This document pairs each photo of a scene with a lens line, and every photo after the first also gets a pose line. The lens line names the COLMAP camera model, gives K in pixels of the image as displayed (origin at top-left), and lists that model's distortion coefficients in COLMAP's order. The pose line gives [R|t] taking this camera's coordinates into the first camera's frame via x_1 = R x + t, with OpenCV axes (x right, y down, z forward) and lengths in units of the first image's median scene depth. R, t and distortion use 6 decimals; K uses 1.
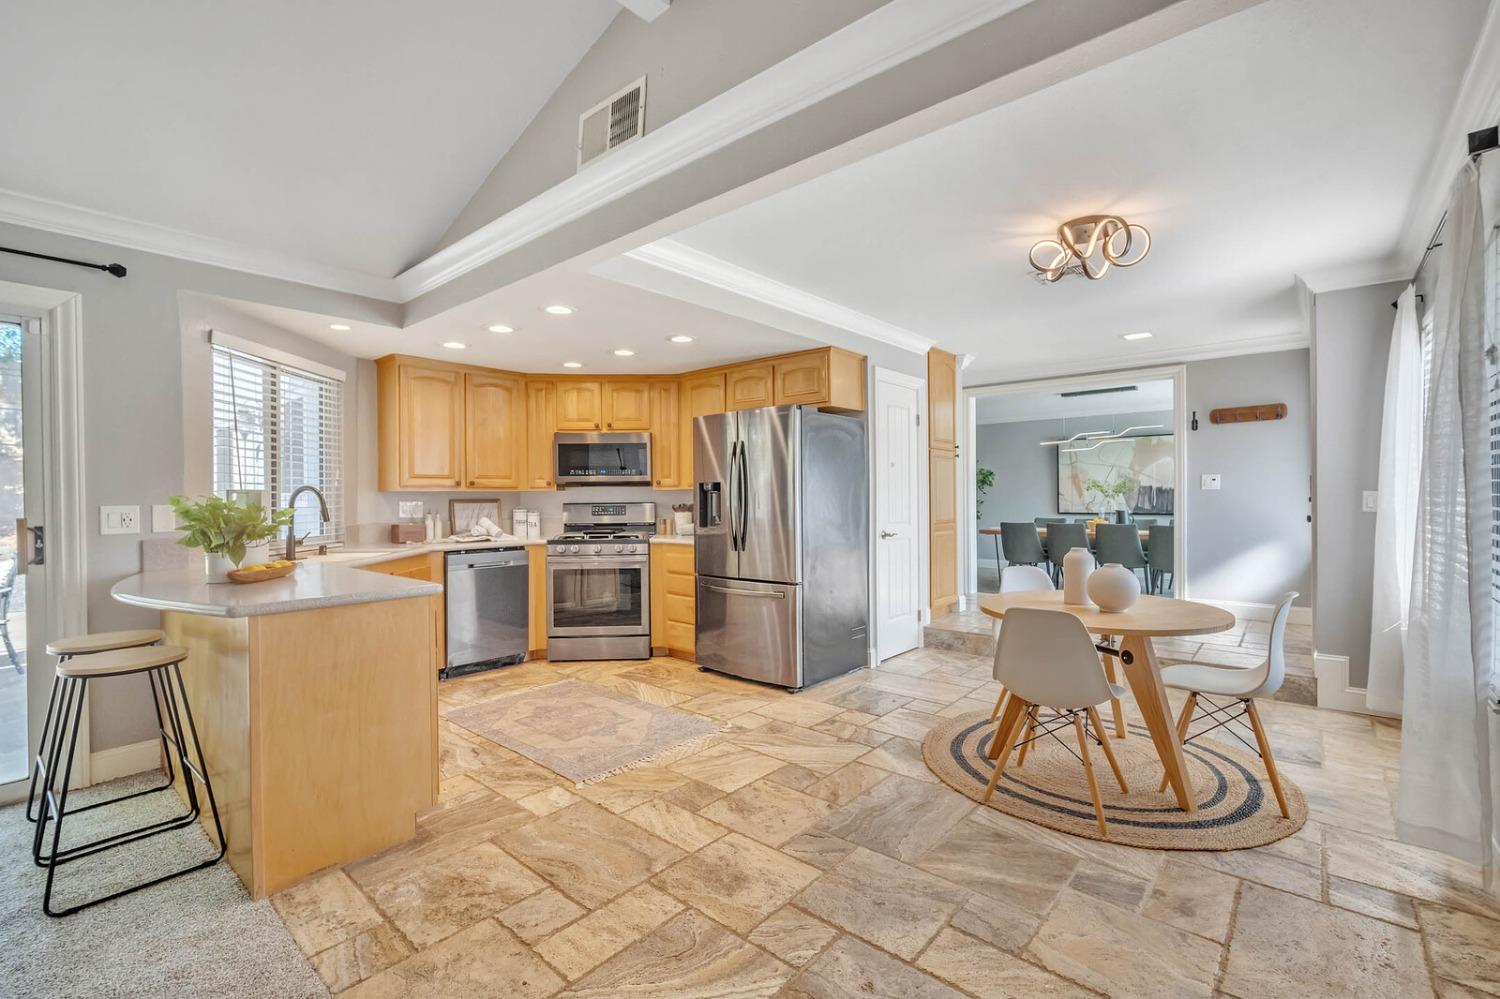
lens RADIAL K [[656.3, 0, 750.8], [0, 656.3, 497.5], [0, 0, 1]] dist [-0.016719, 0.005090]
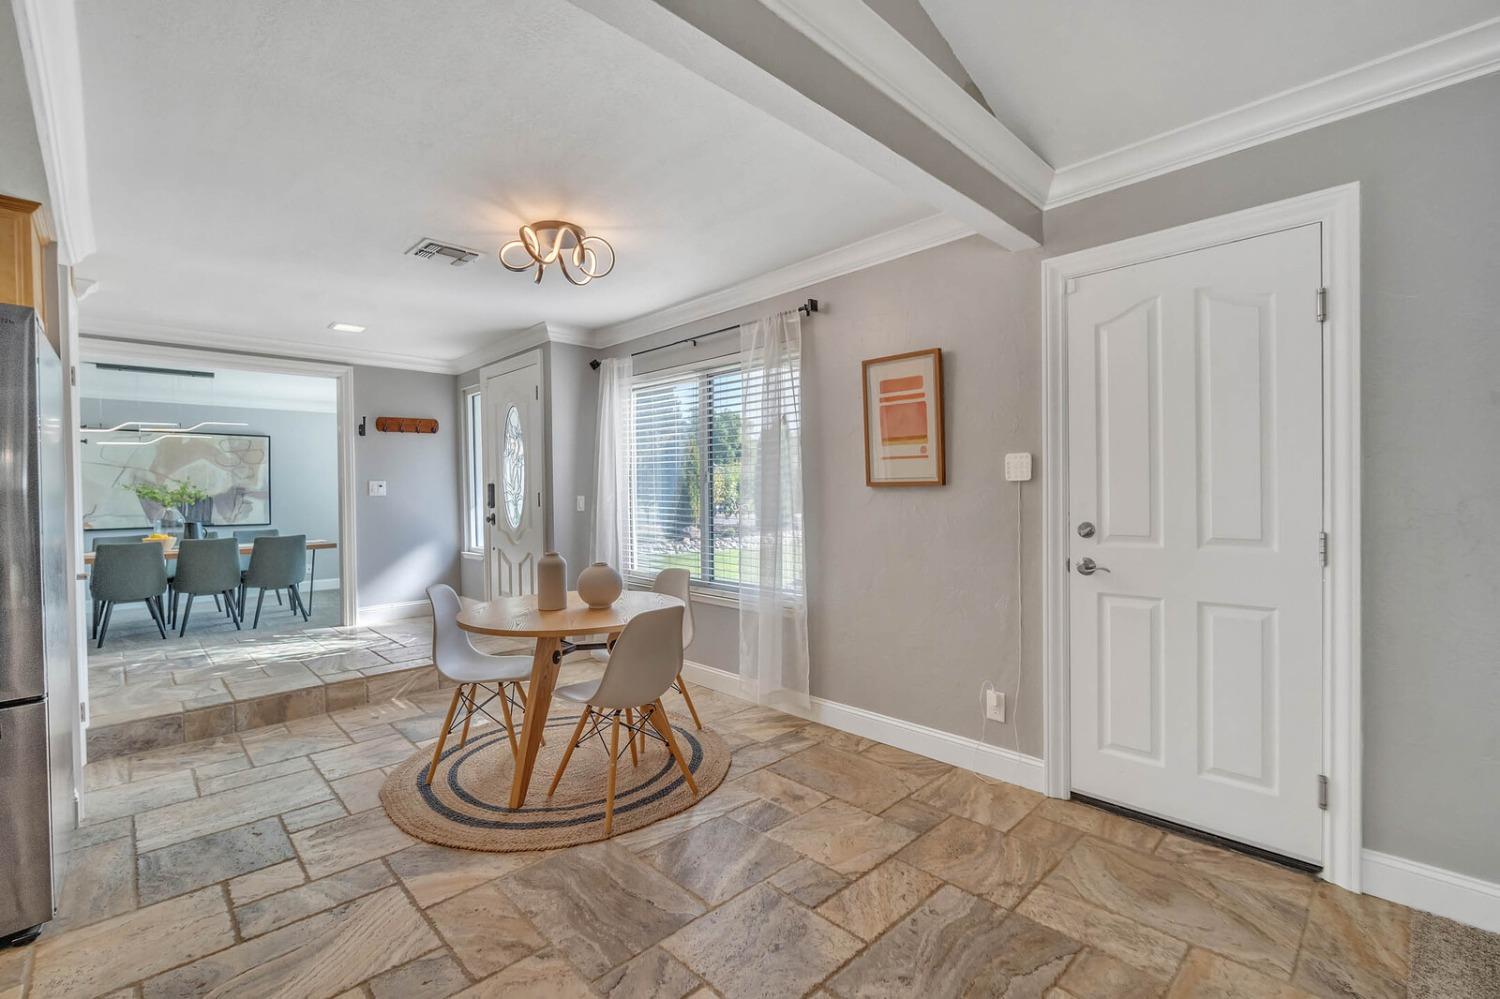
lens RADIAL K [[656.3, 0, 750.8], [0, 656.3, 497.5], [0, 0, 1]] dist [-0.016719, 0.005090]
pose [[0.085344, -0.000909, 0.996351, -0.296563], [0.015288, 0.999883, -0.000397, -0.000840], [-0.996234, 0.015266, 0.085348, 0.398616]]
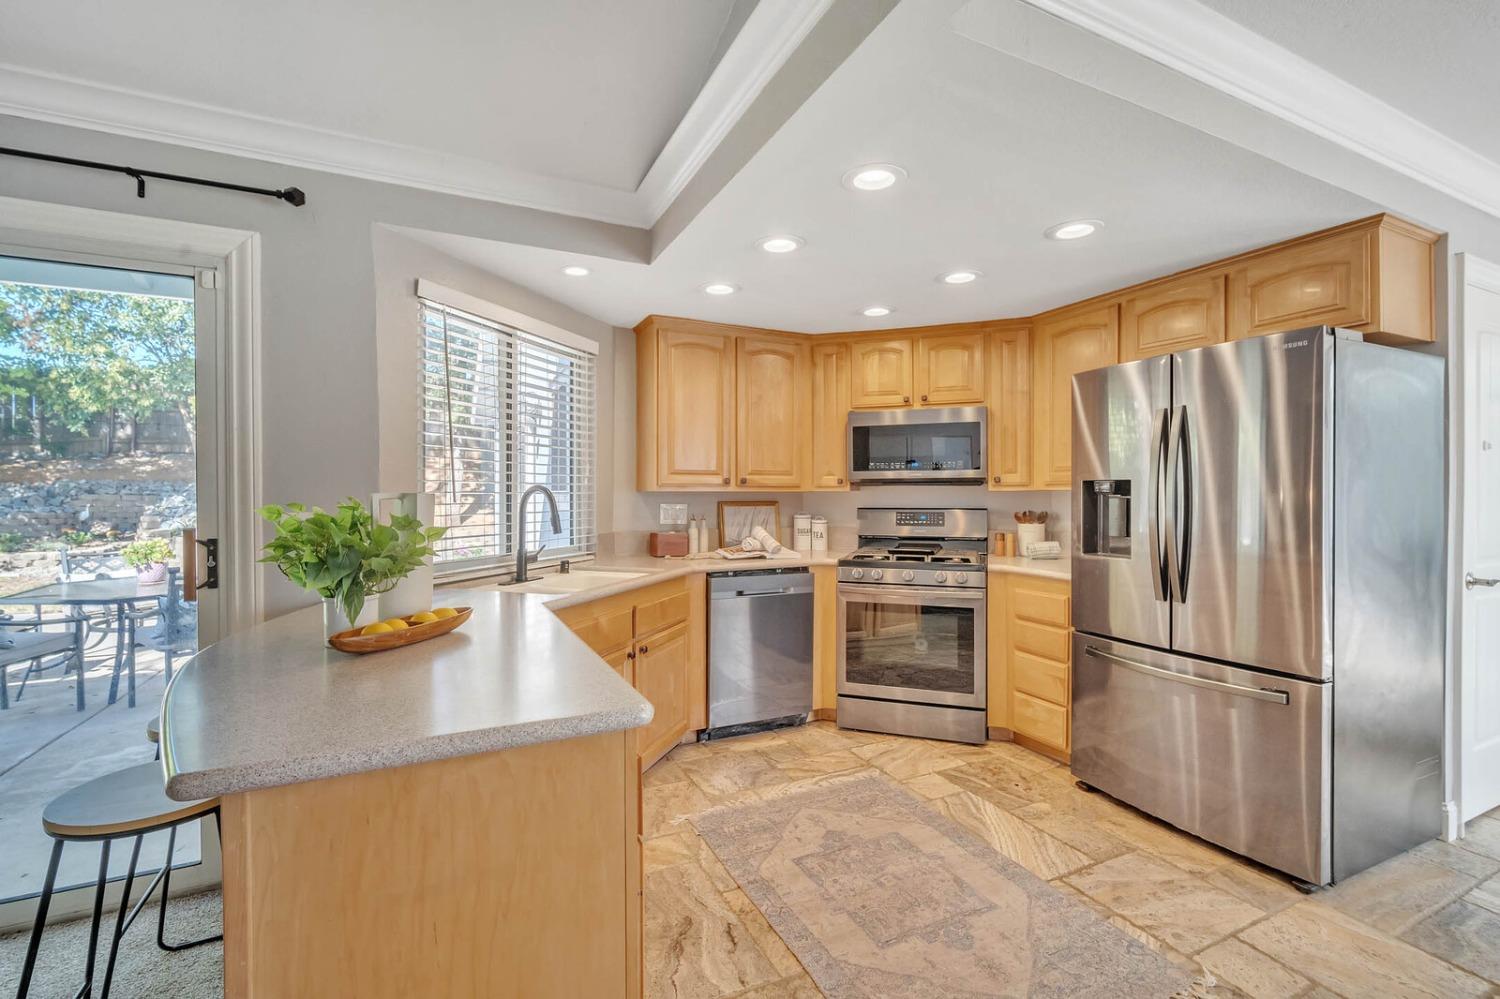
lens RADIAL K [[656.3, 0, 750.8], [0, 656.3, 497.5], [0, 0, 1]] dist [-0.016719, 0.005090]
pose [[0.916642, 0.010211, -0.399580, -0.117582], [-0.007943, 0.999942, 0.007332, -0.008665], [0.399631, -0.003547, 0.916669, 0.315404]]
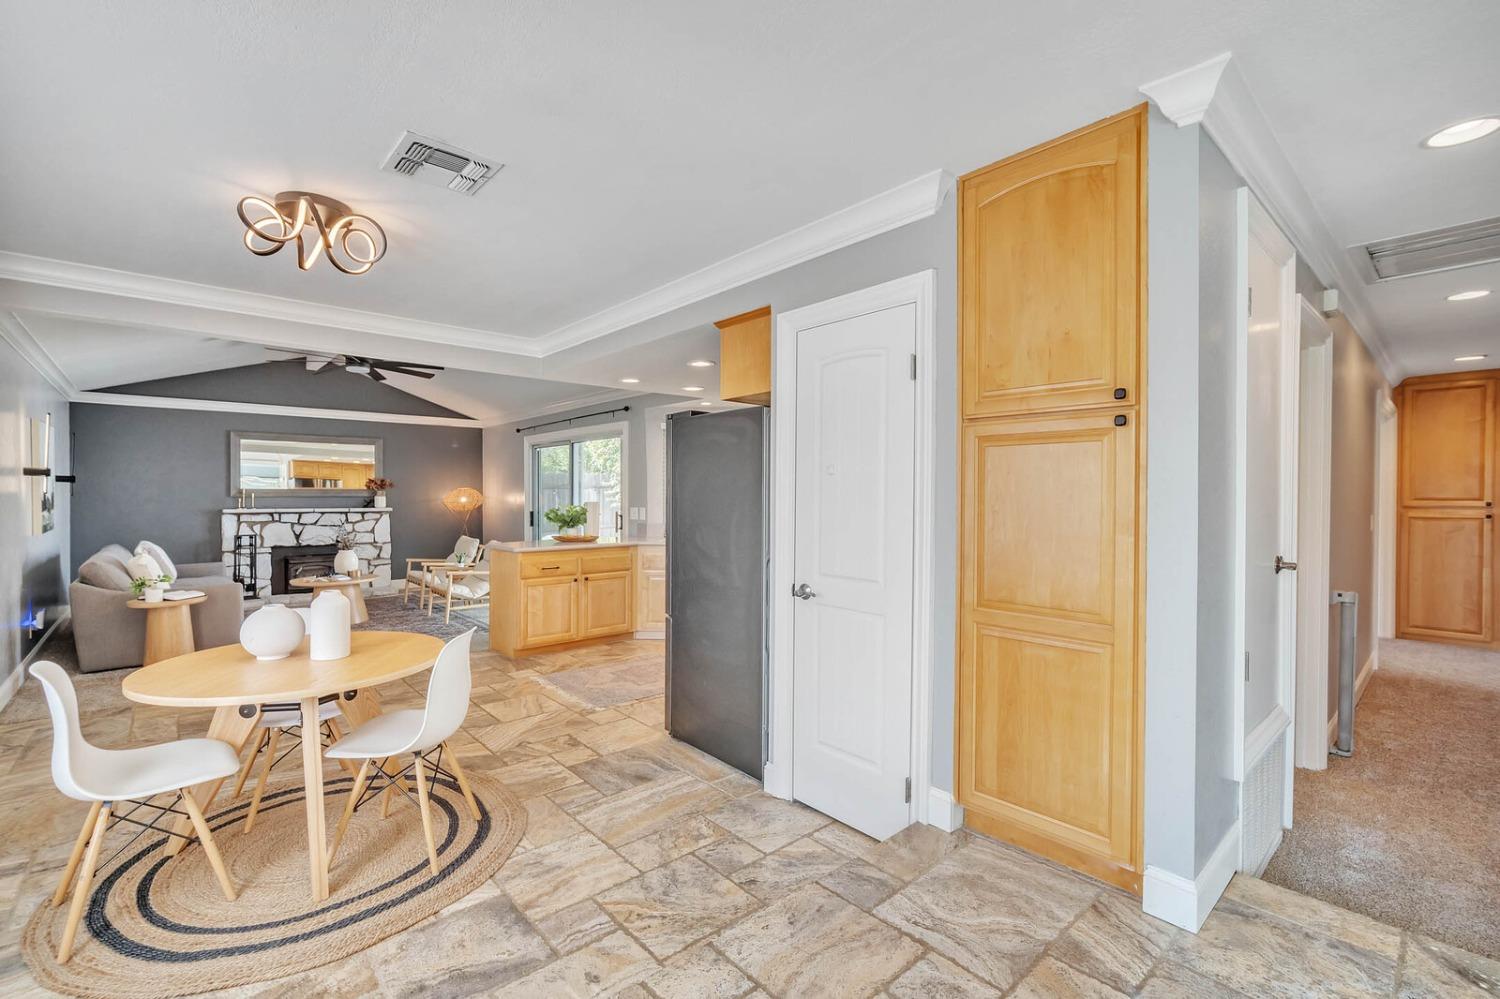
lens RADIAL K [[656.3, 0, 750.8], [0, 656.3, 497.5], [0, 0, 1]] dist [-0.016719, 0.005090]
pose [[-0.128957, 0.013484, -0.991559, 0.814737], [-0.003553, 0.999895, 0.014060, -0.036244], [0.991644, 0.005336, -0.128895, 1.061602]]
